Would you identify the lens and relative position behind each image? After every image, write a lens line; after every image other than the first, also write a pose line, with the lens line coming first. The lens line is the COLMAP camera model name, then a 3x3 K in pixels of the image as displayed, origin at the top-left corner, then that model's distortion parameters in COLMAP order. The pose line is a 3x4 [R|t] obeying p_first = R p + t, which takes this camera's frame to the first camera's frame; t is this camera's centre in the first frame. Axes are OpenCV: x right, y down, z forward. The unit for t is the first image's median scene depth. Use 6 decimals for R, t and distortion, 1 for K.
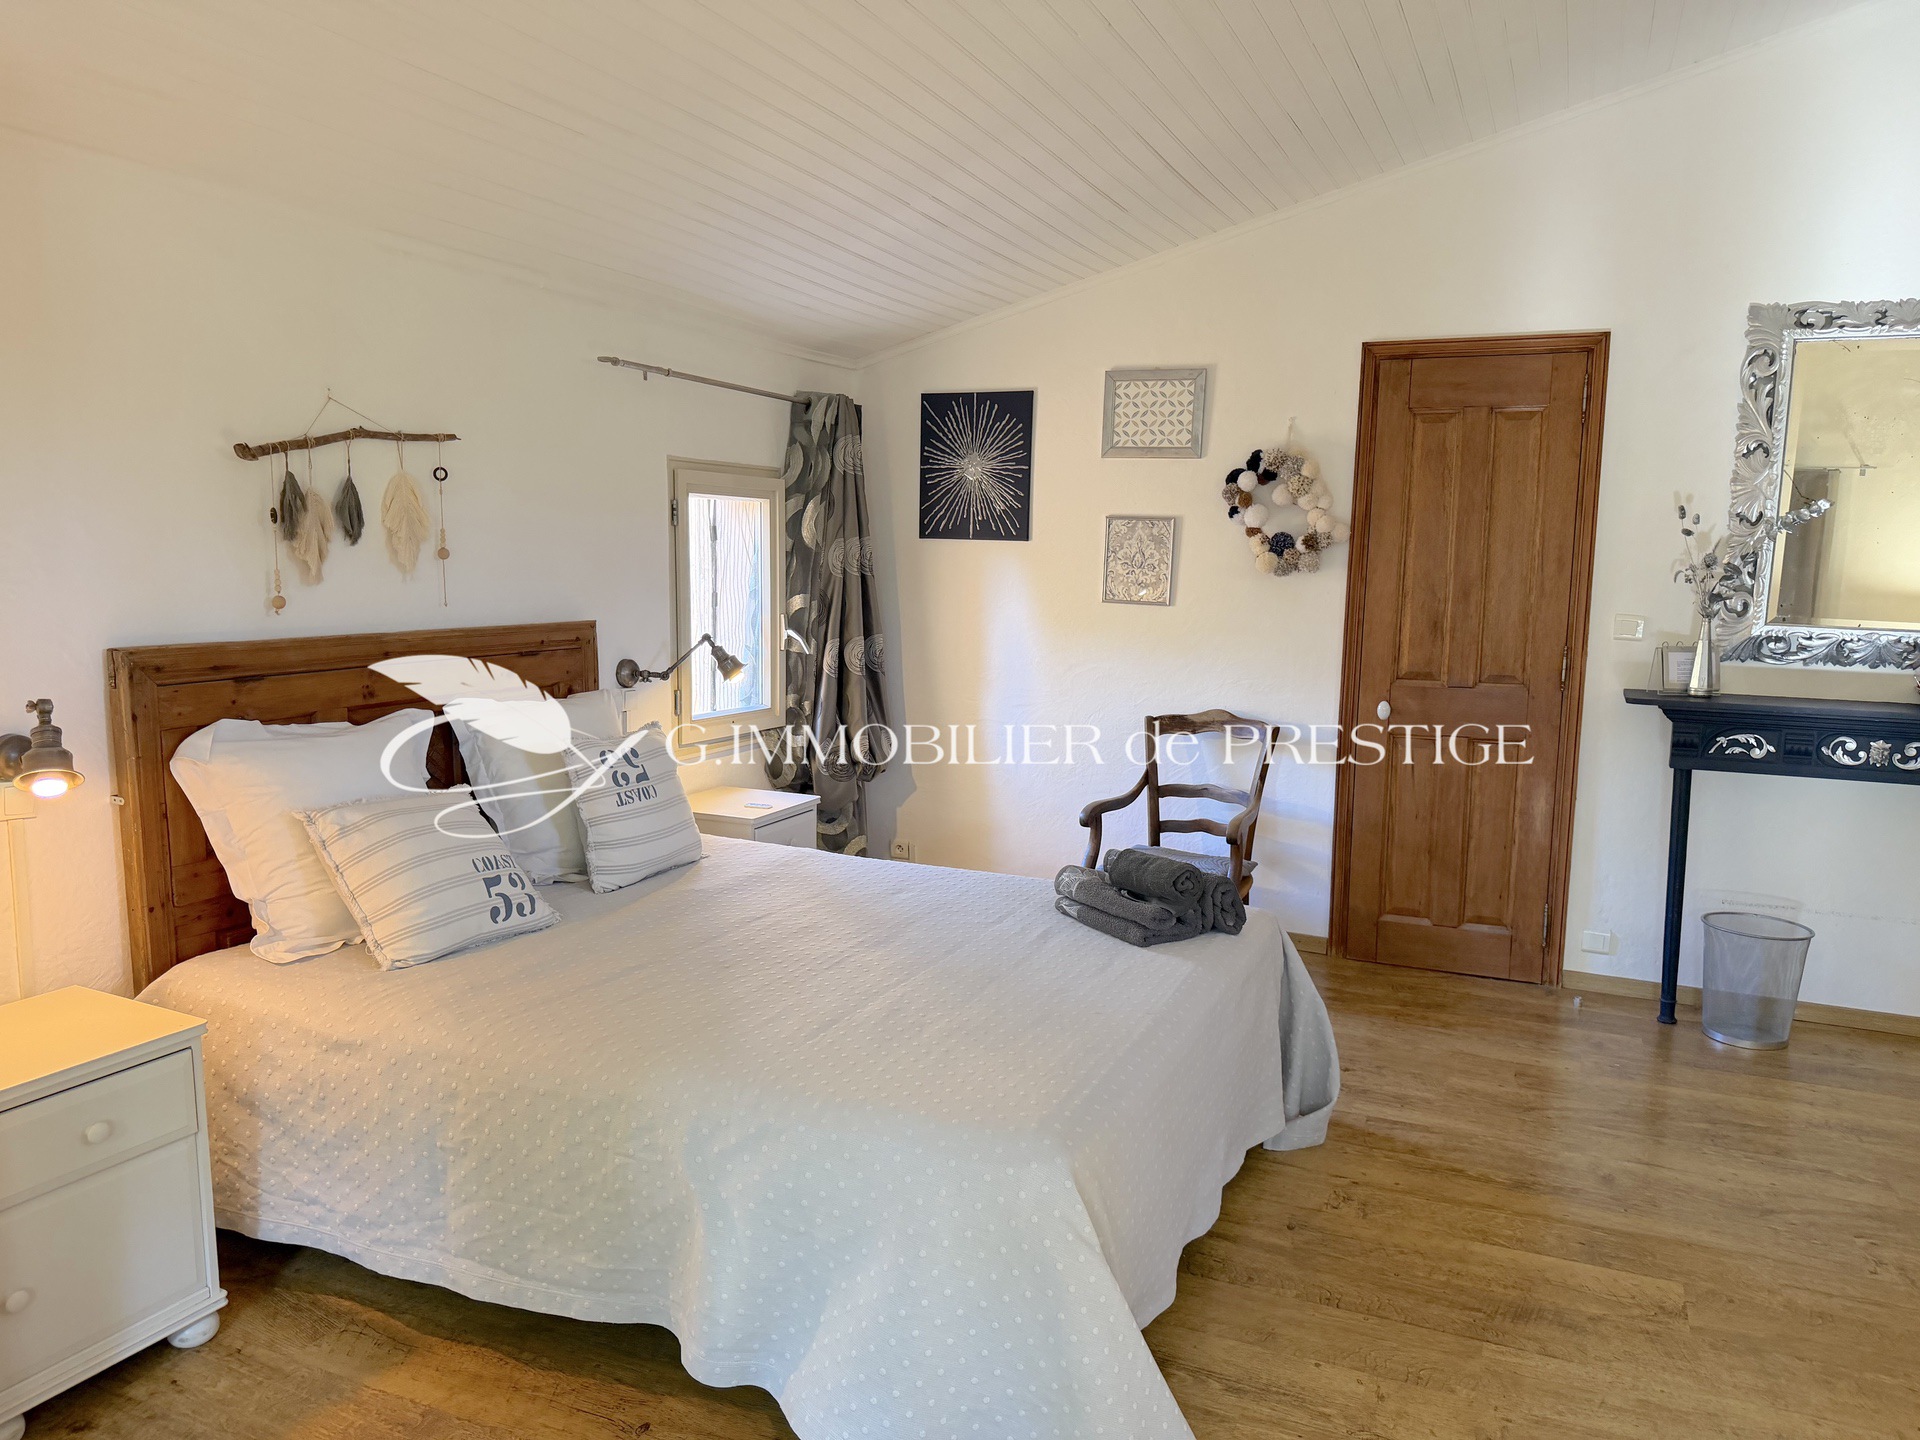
lens RADIAL K [[1359.5, 0, 968.0], [0, 1359.5, 728.5], [0, 0, 1]] dist [0.038743, -0.041587]
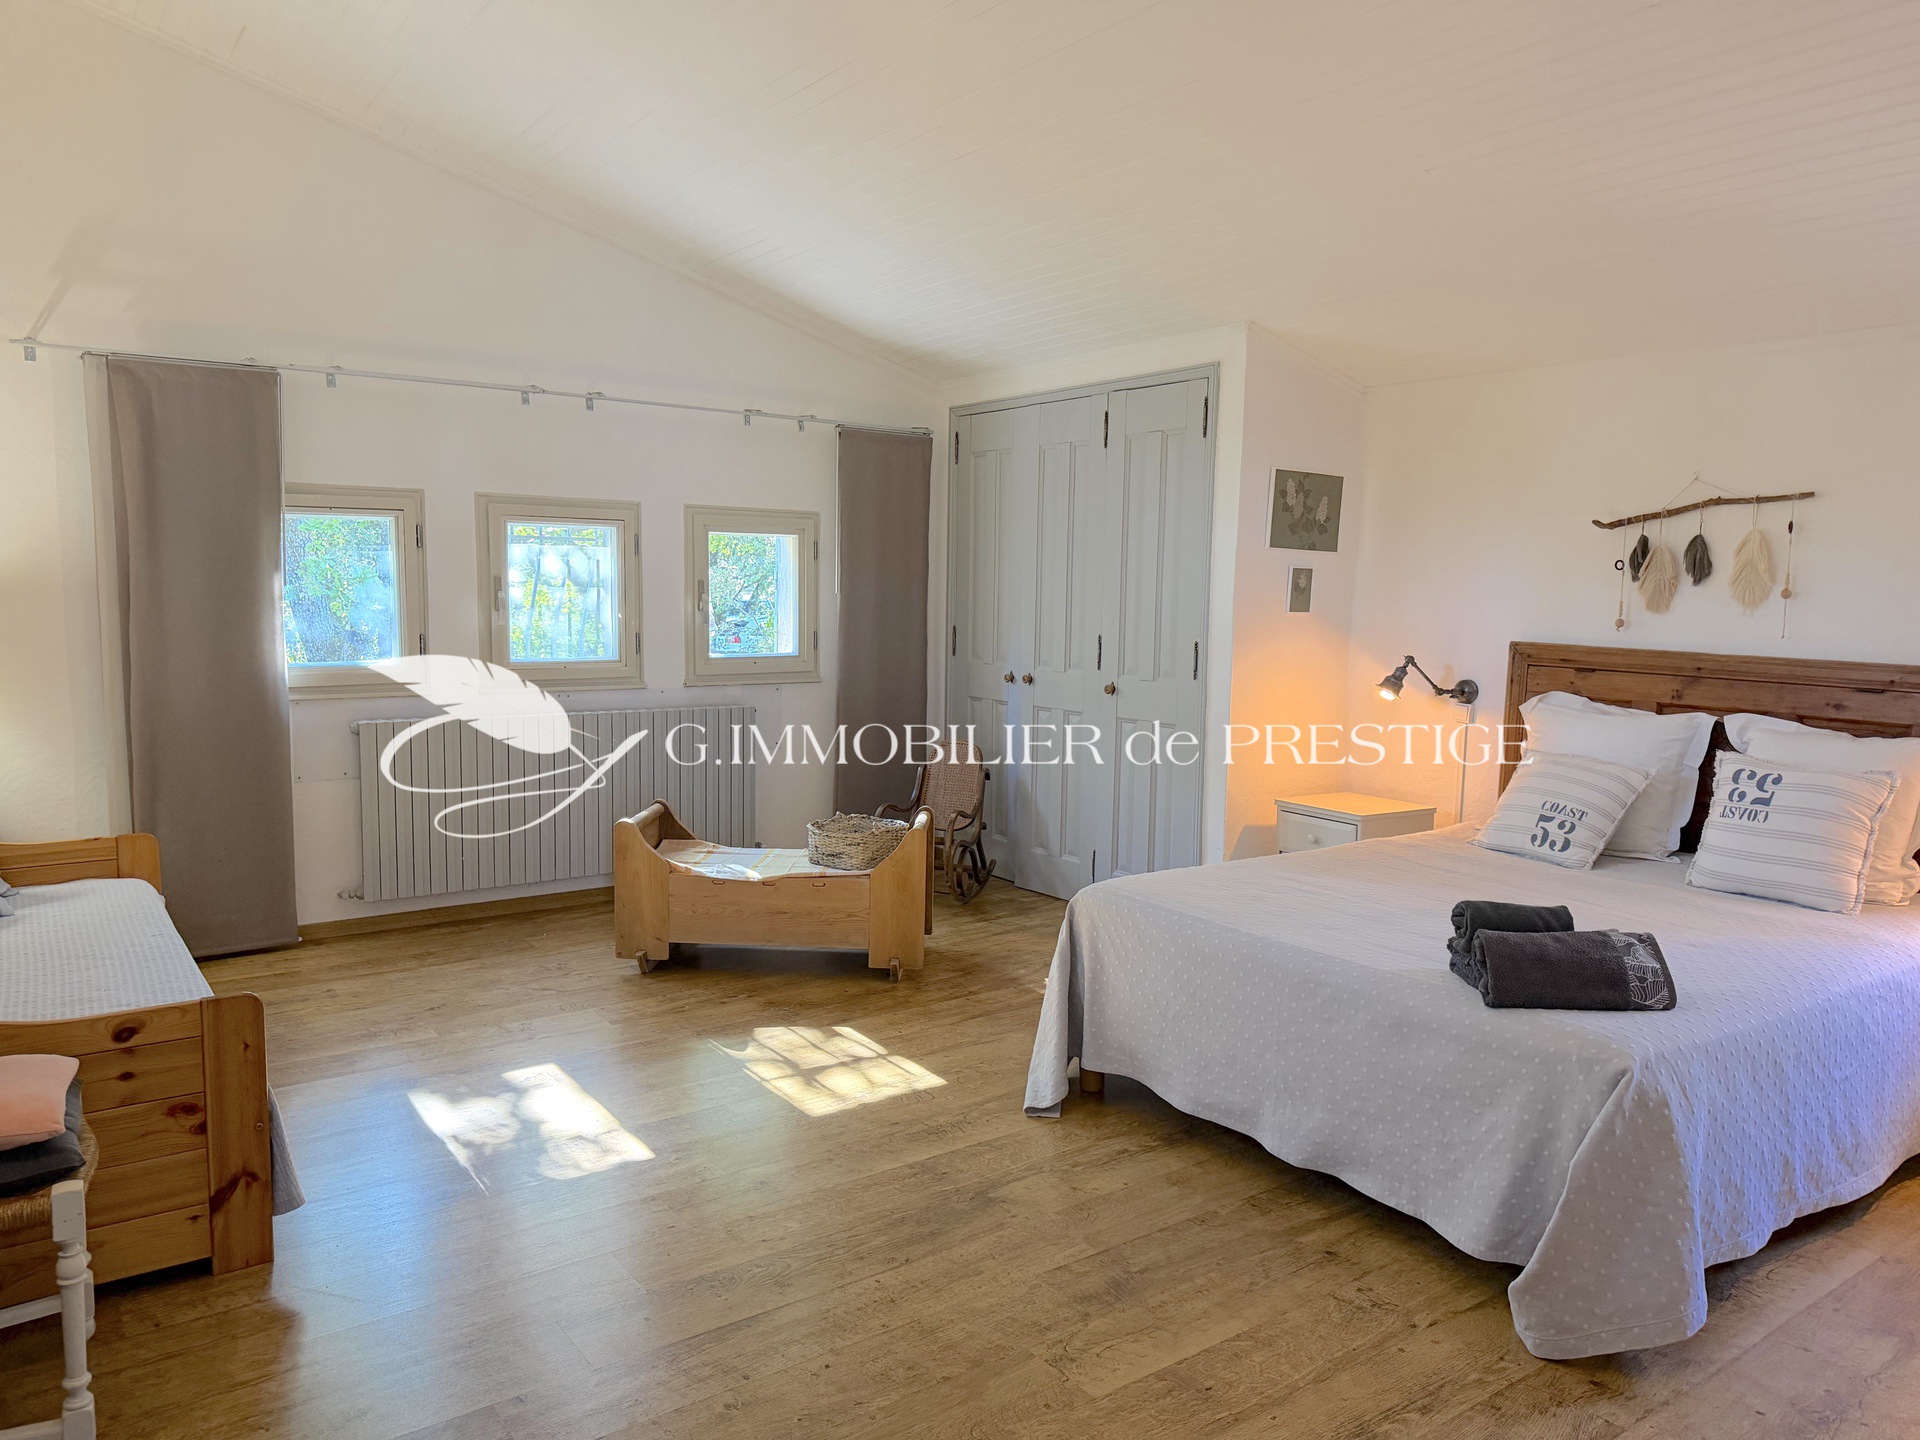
lens RADIAL K [[1359.5, 0, 963.0], [0, 1359.5, 719.3], [0, 0, 1]] dist [0.038743, -0.041587]
pose [[-0.498092, 0.064410, -0.864729, 1.133922], [-0.146589, 0.976630, 0.157182, -0.118130], [0.854644, 0.205051, -0.477009, 1.110978]]
